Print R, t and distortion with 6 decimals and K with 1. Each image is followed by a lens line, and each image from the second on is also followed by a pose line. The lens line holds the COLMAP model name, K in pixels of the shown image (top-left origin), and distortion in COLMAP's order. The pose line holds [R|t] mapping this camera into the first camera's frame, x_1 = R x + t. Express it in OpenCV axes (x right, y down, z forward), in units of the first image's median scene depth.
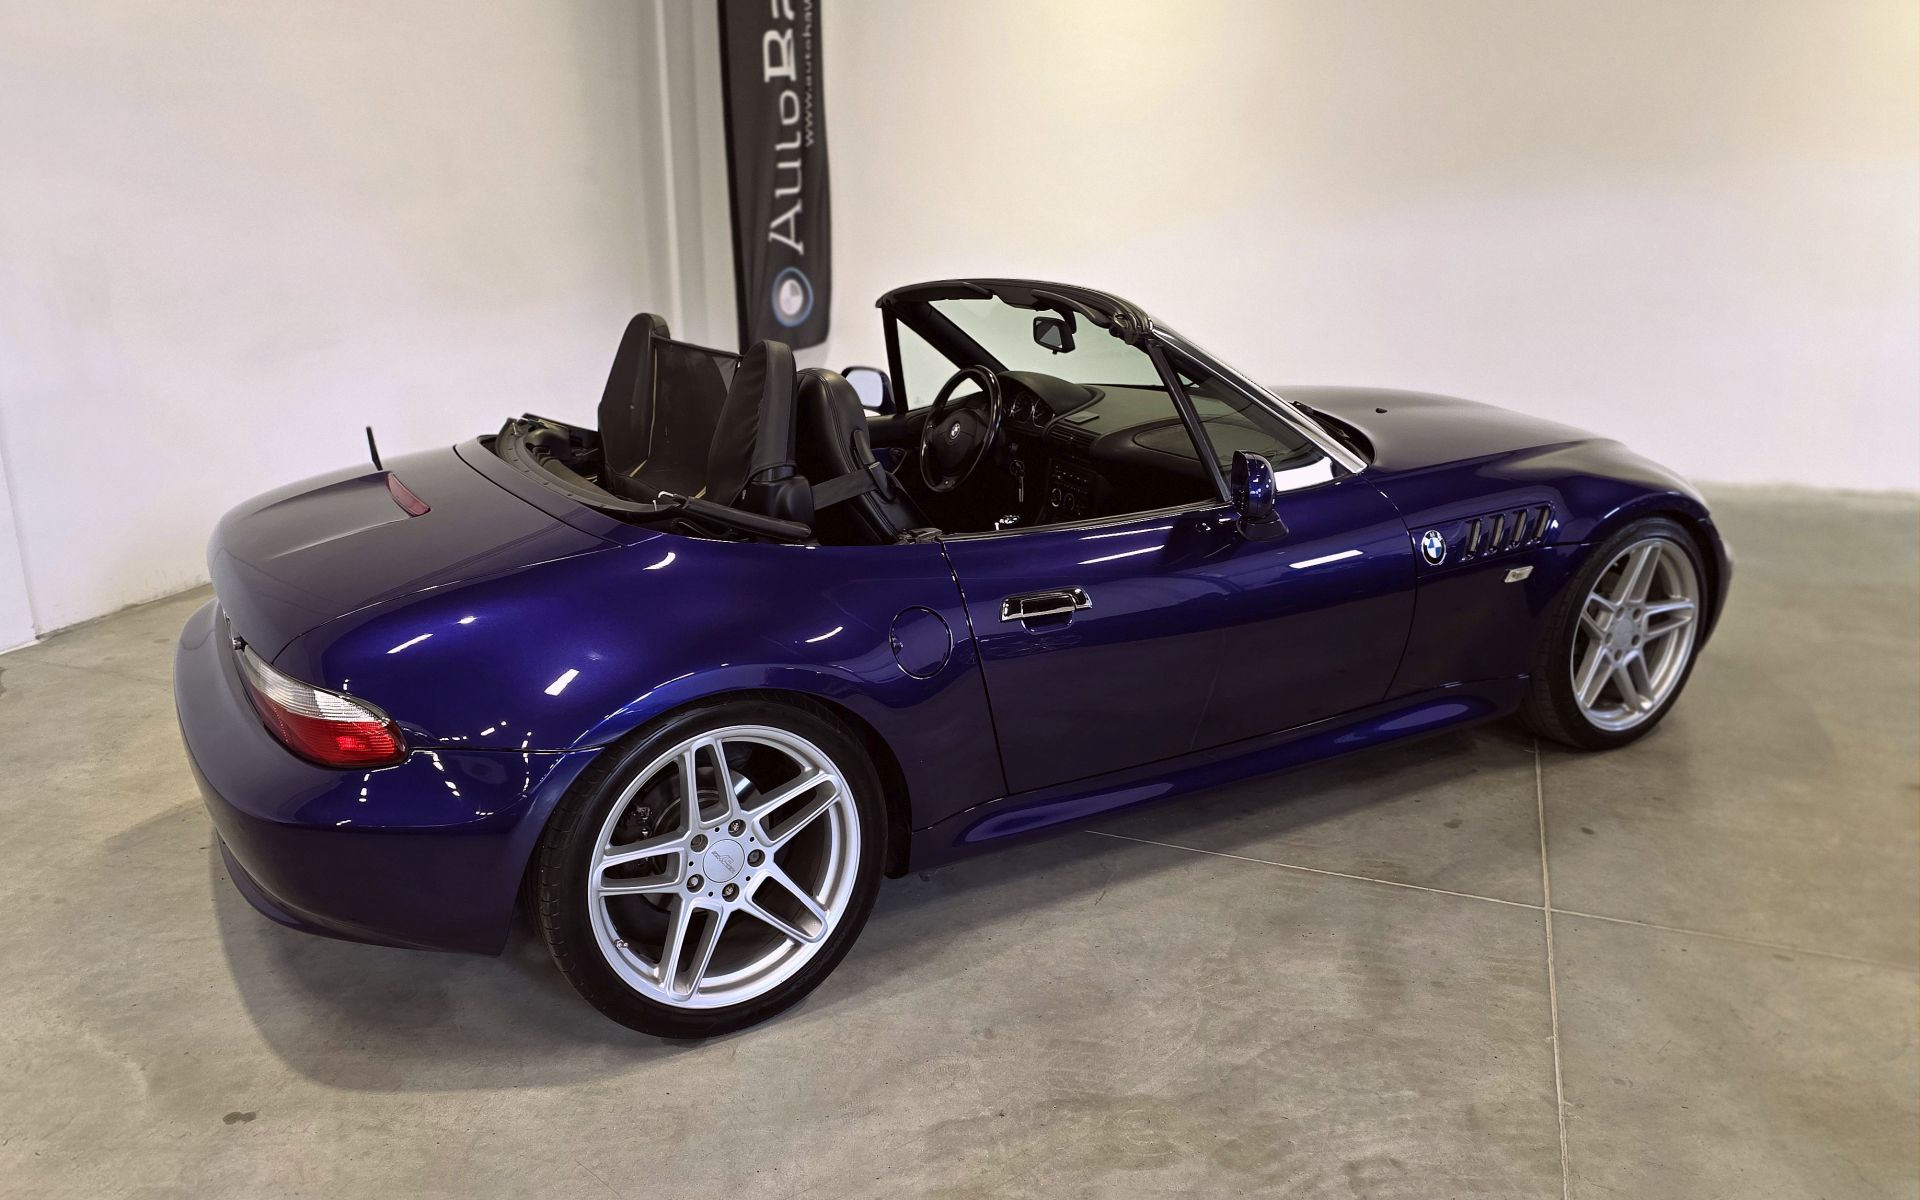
lens RADIAL K [[1468.0, 0, 916.1], [0, 1468.0, 603.1], [0, 0, 1]] dist [0.074850, -0.081556]
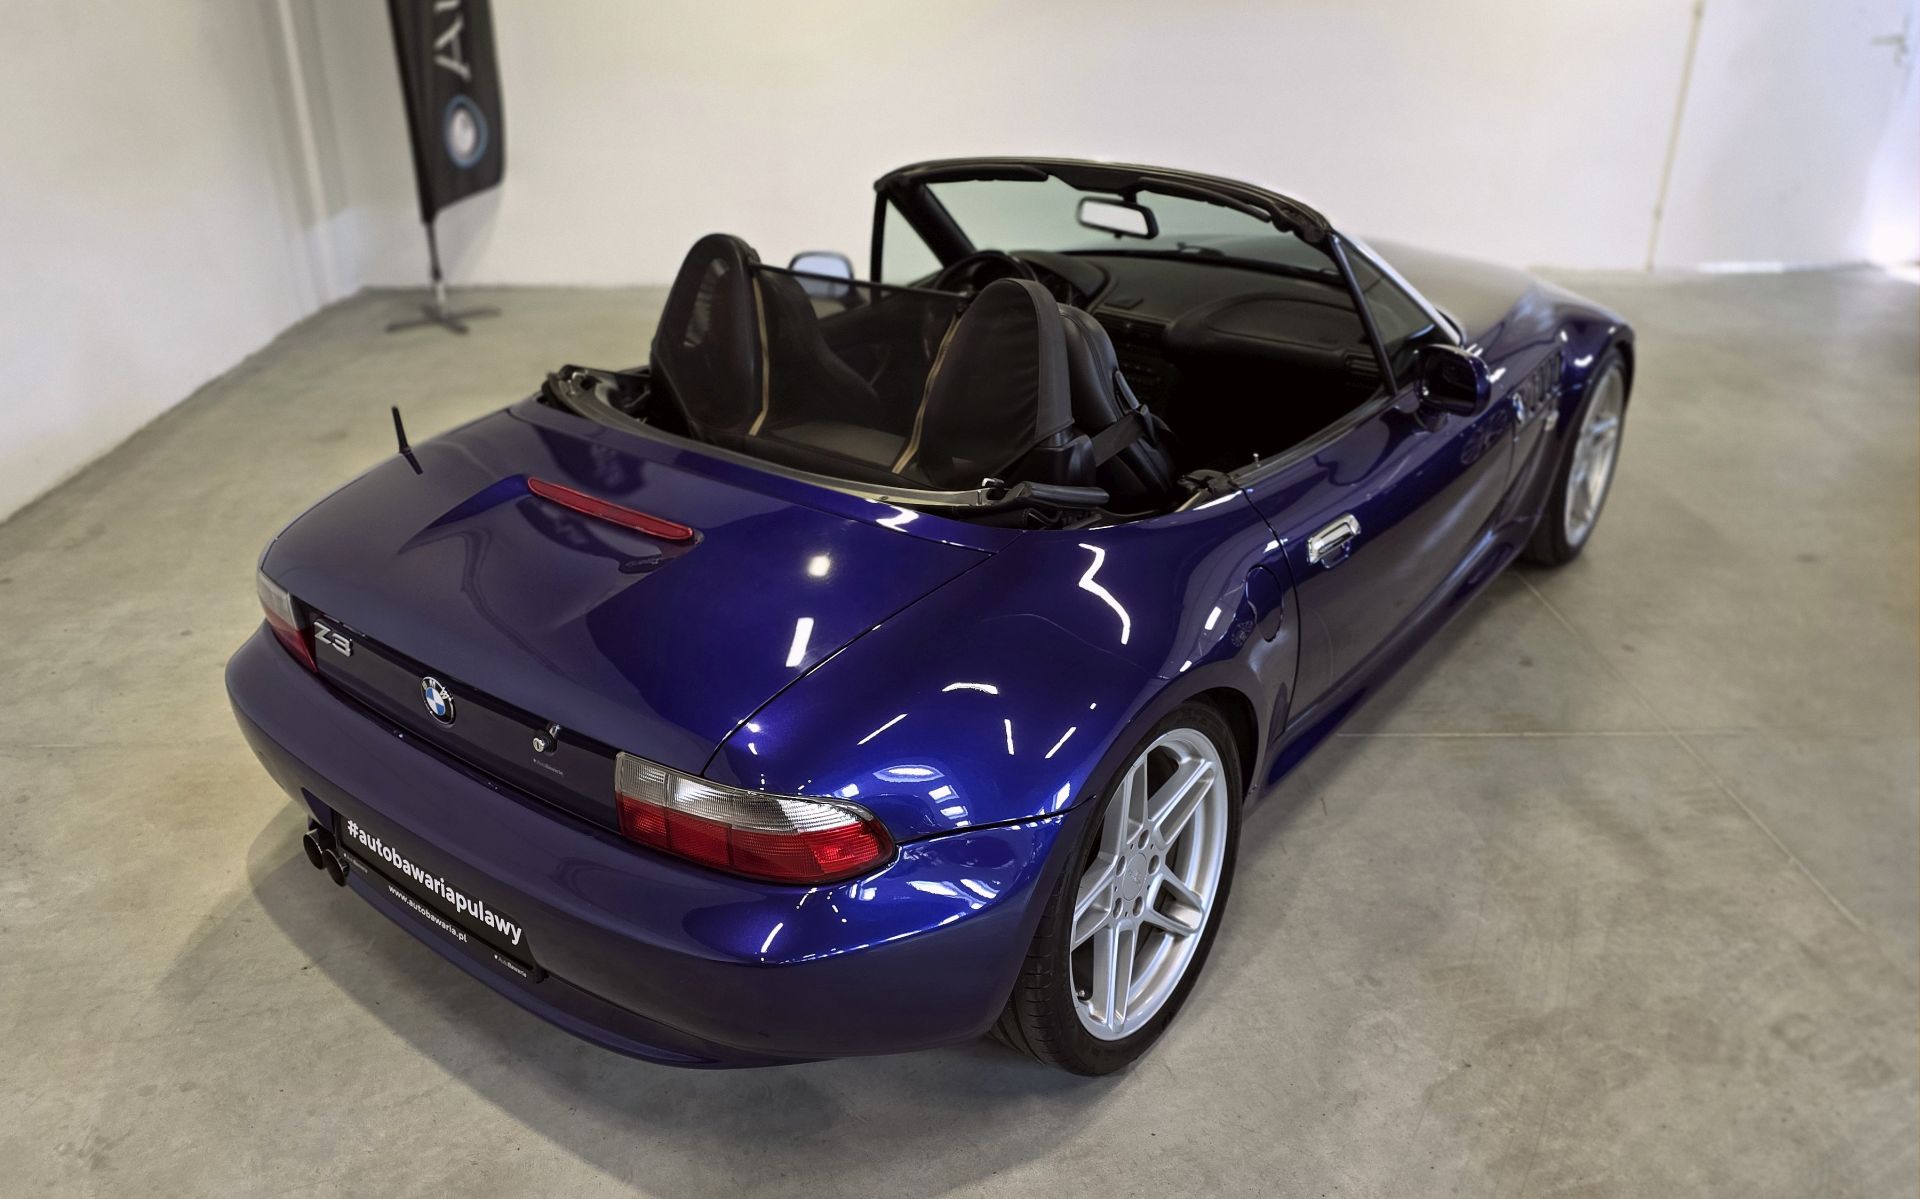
lens RADIAL K [[1468.0, 0, 916.1], [0, 1468.0, 602.6], [0, 0, 1]] dist [0.074850, -0.081556]
pose [[0.926491, -0.160731, 0.340265, -0.402283], [0.110375, 0.980496, 0.162621, -0.115941], [-0.359767, -0.113111, 0.926161, 0.162468]]
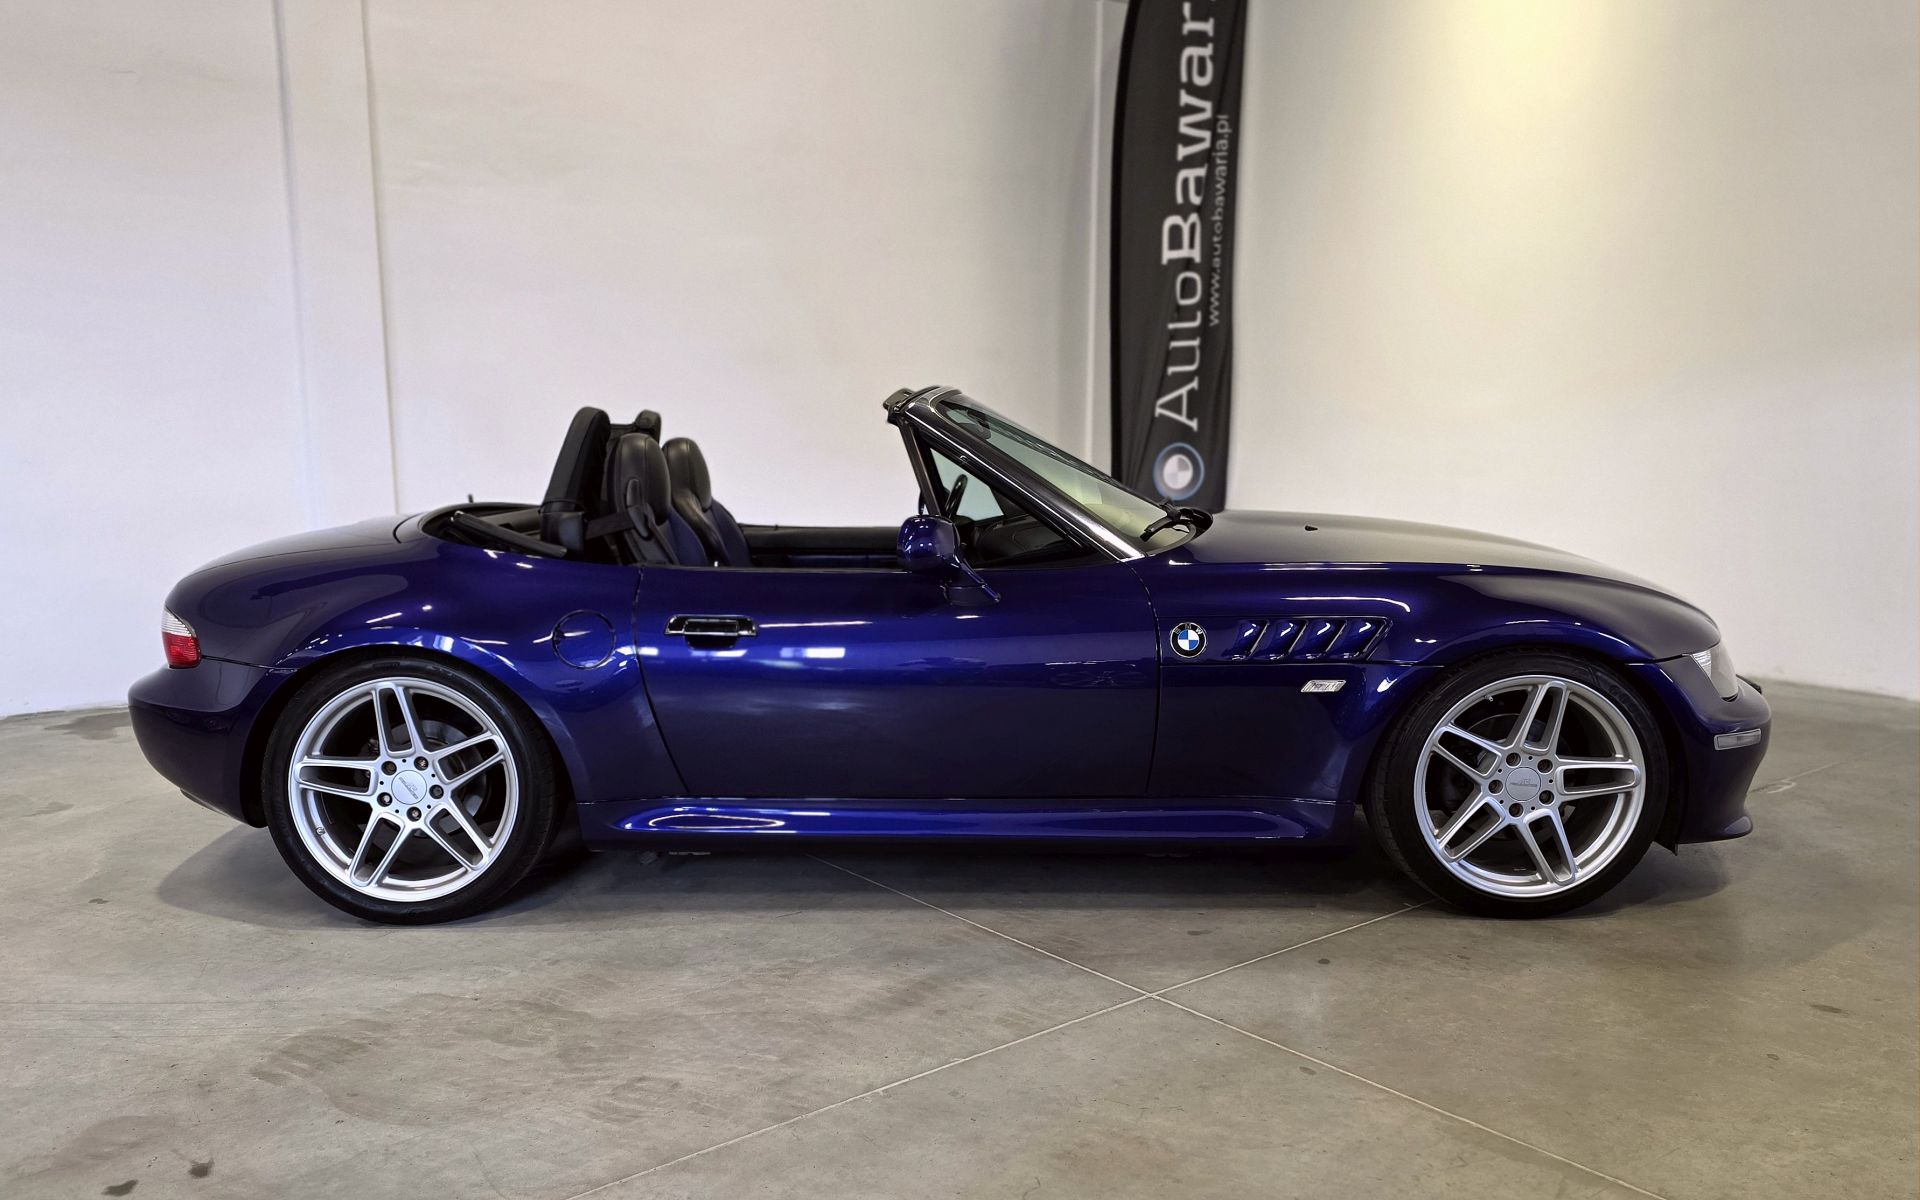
lens RADIAL K [[1540.0, 0, 925.0], [0, 1540.0, 726.0], [0, 0, 1]] dist [0.056796, -0.002291]
pose [[0.865272, 0.106033, -0.489961, 0.677706], [-0.147173, 0.988037, -0.046086, 0.088070], [0.479213, 0.111986, 0.870525, 0.026942]]
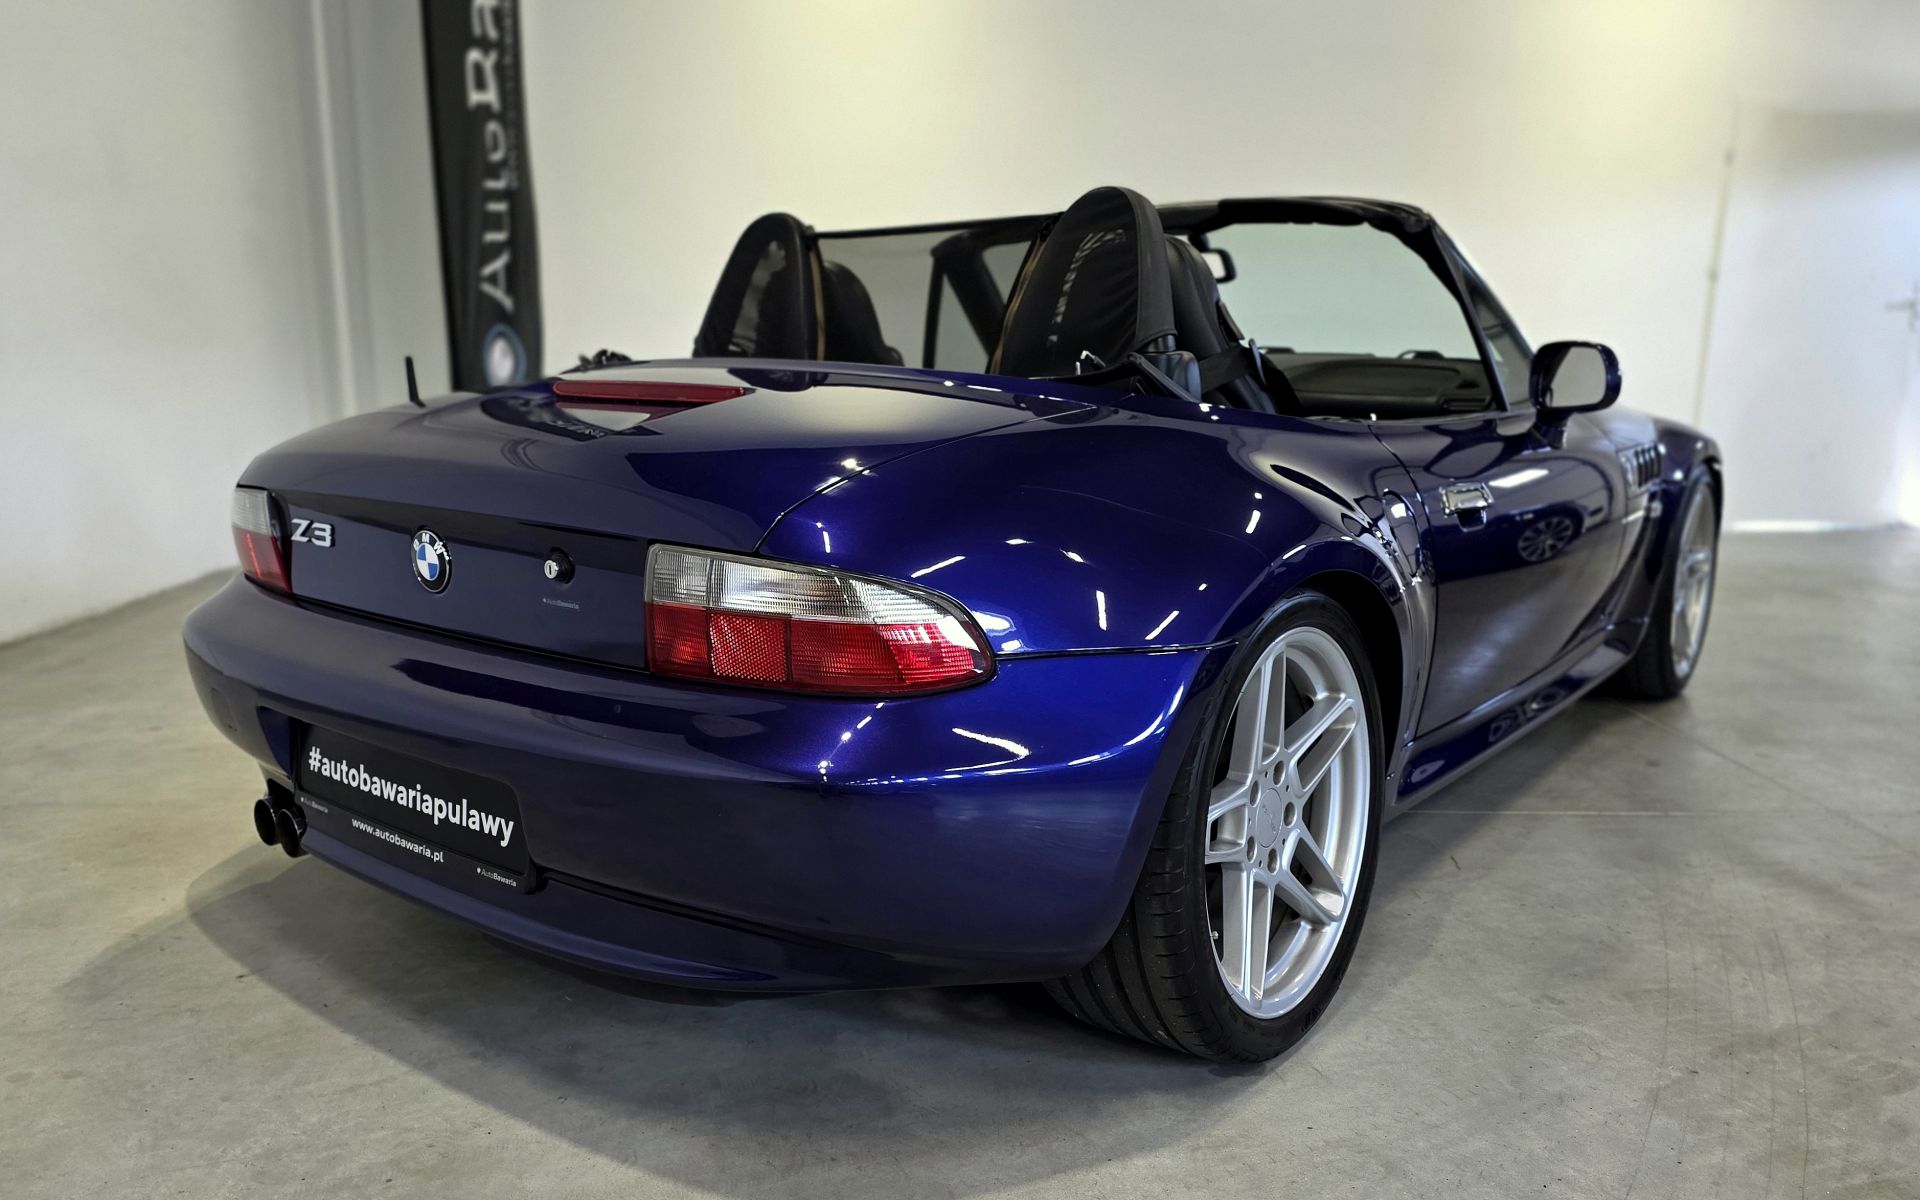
lens RADIAL K [[1455.5, 0, 936.3], [0, 1455.5, 687.2], [0, 0, 1]] dist [0.065728, -0.067120]
pose [[0.925075, -0.075654, 0.372173, -0.414510], [0.096750, 0.994571, -0.038309, 0.090297], [-0.367254, 0.071446, 0.927372, 0.274860]]
